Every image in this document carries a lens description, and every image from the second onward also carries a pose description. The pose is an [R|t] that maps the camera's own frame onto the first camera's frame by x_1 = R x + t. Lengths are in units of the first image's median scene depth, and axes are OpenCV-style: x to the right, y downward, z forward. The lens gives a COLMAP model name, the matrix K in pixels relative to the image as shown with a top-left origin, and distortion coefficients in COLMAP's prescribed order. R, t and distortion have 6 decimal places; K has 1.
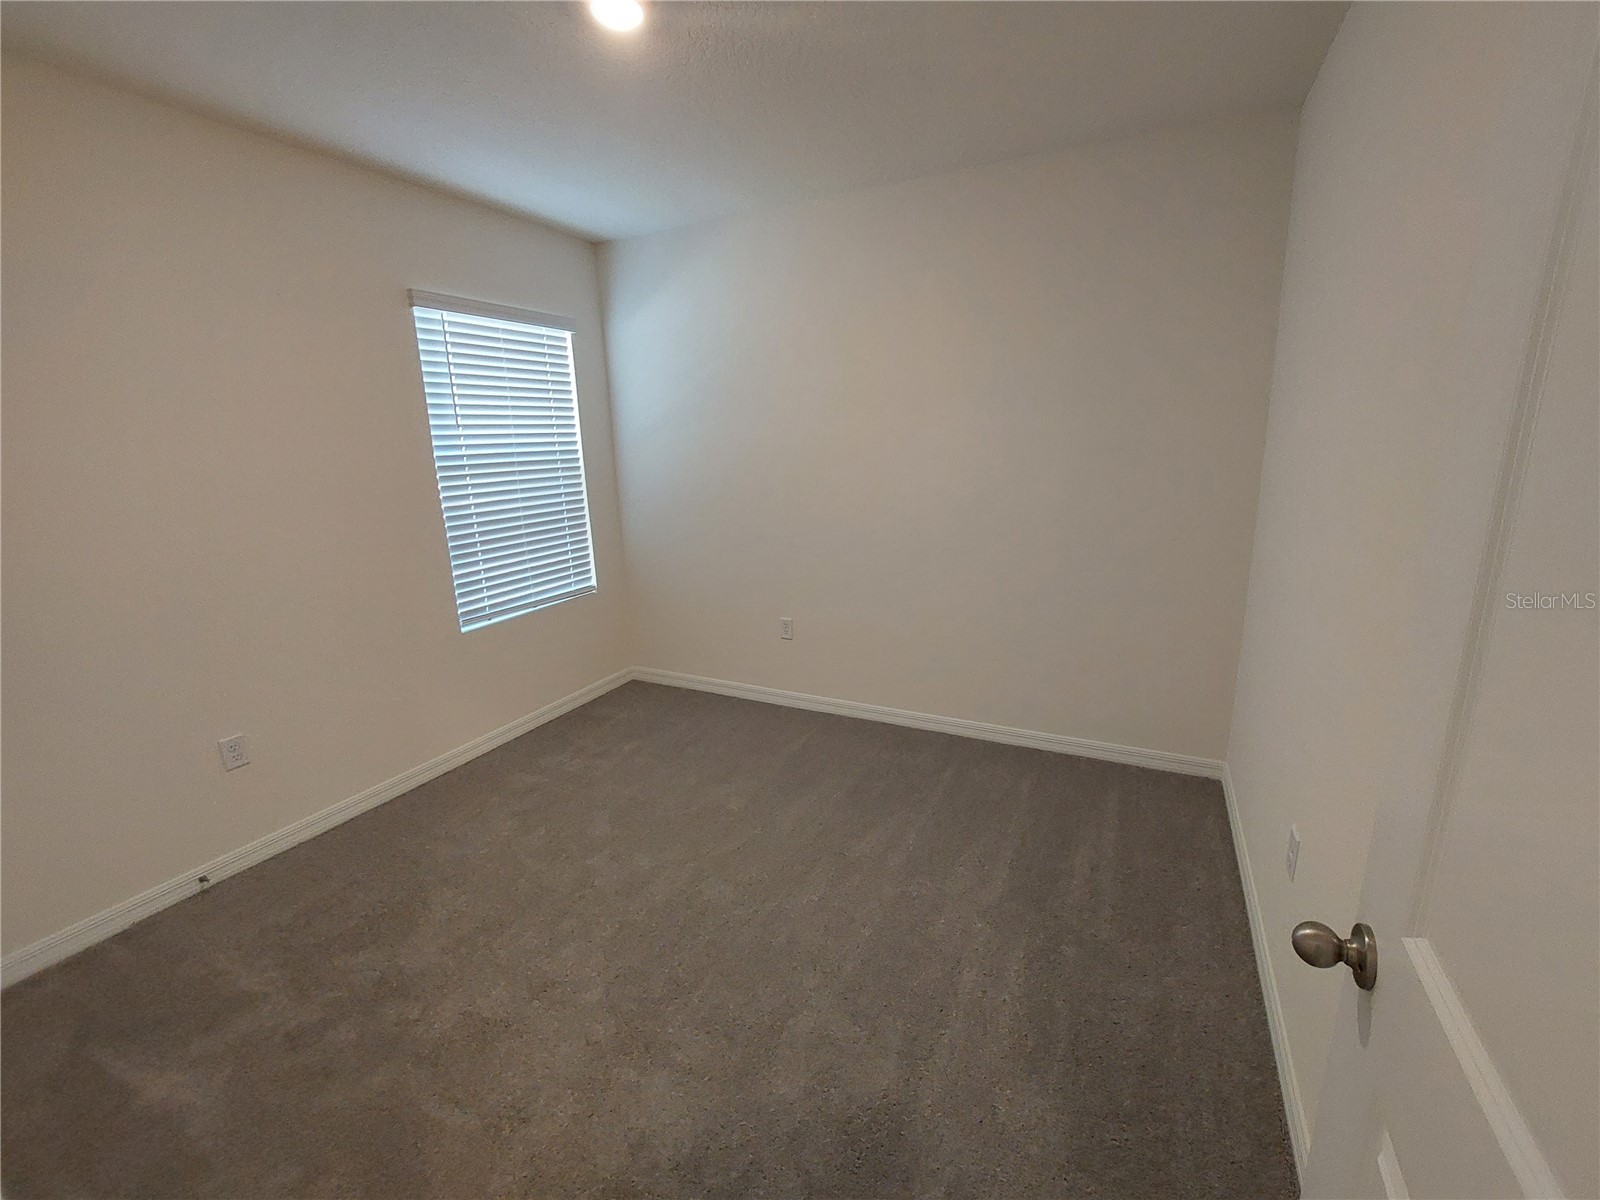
lens RADIAL K [[648.7, 0, 809.9], [0, 648.7, 595.2], [0, 0, 1]] dist [-0.002650, -0.000155]
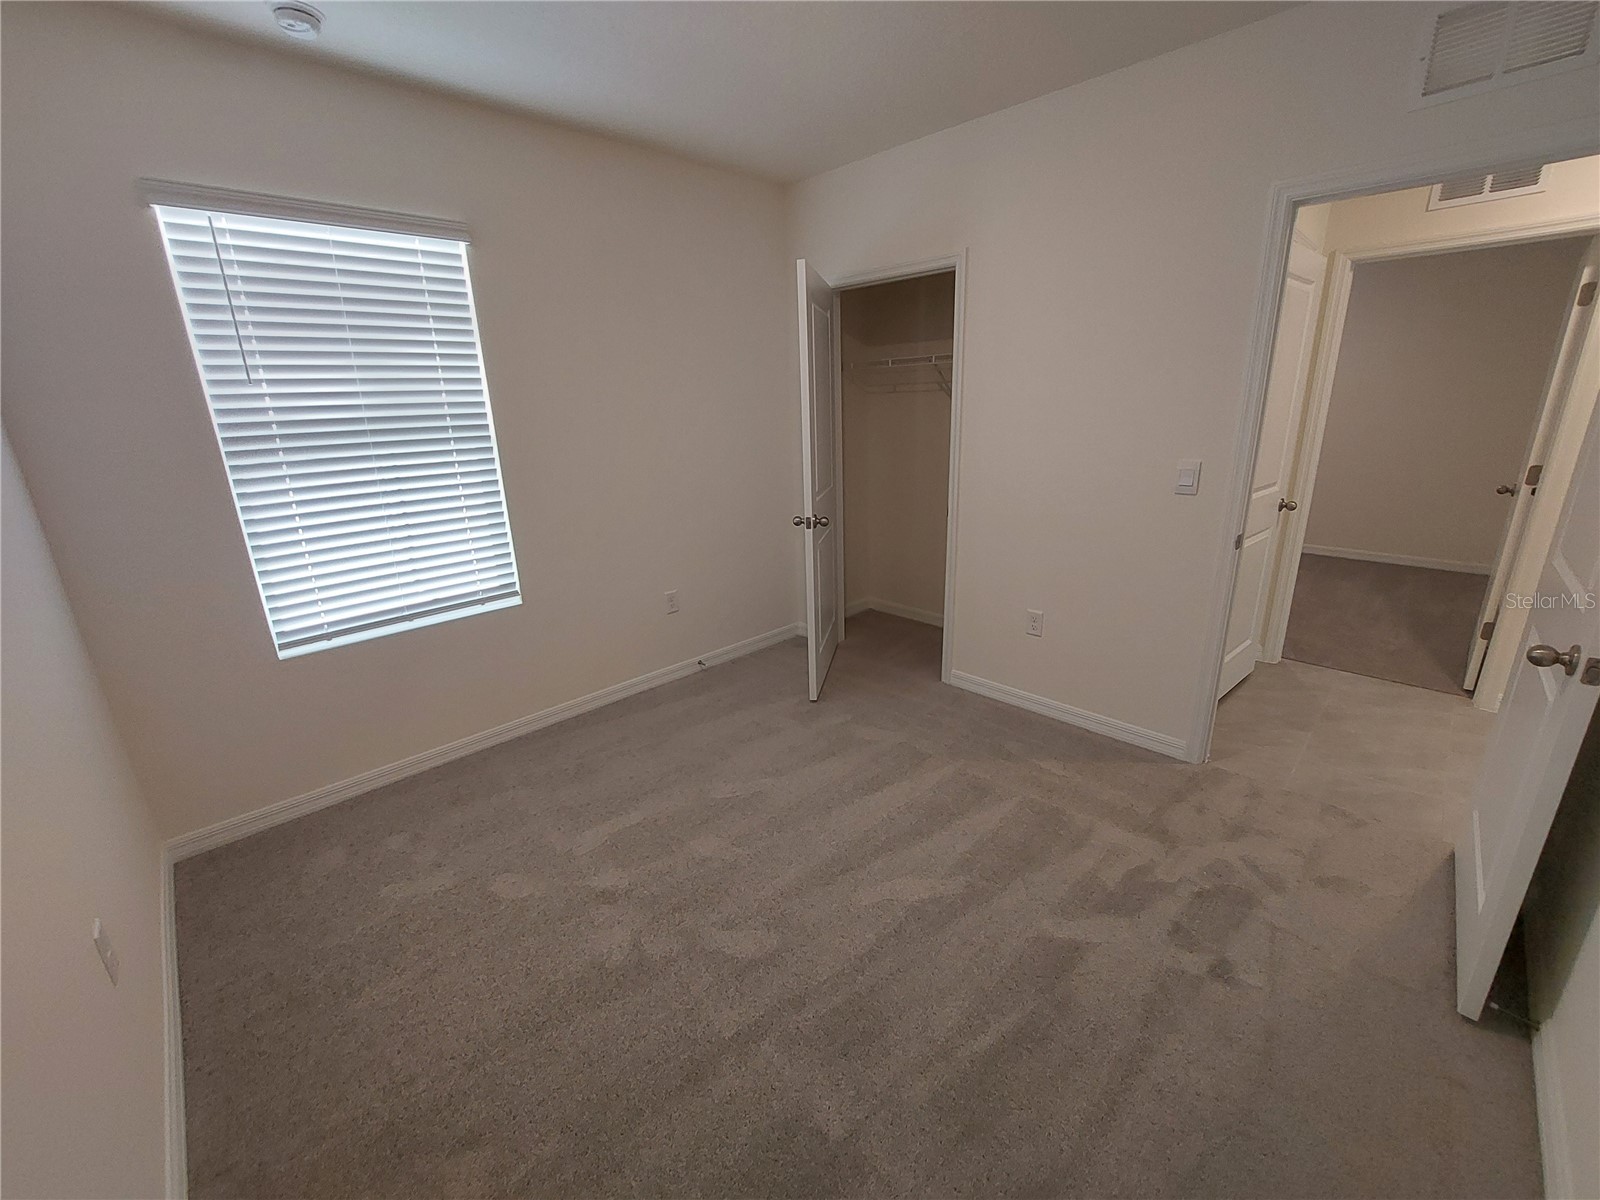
lens RADIAL K [[648.7, 0, 797.6], [0, 648.7, 594.2], [0, 0, 1]] dist [-0.002650, -0.000155]
pose [[0.945314, 0.101607, -0.309932, 0.255880], [-0.079986, 0.993440, 0.081721, -0.123819], [0.316202, -0.052462, 0.947240, 0.462035]]
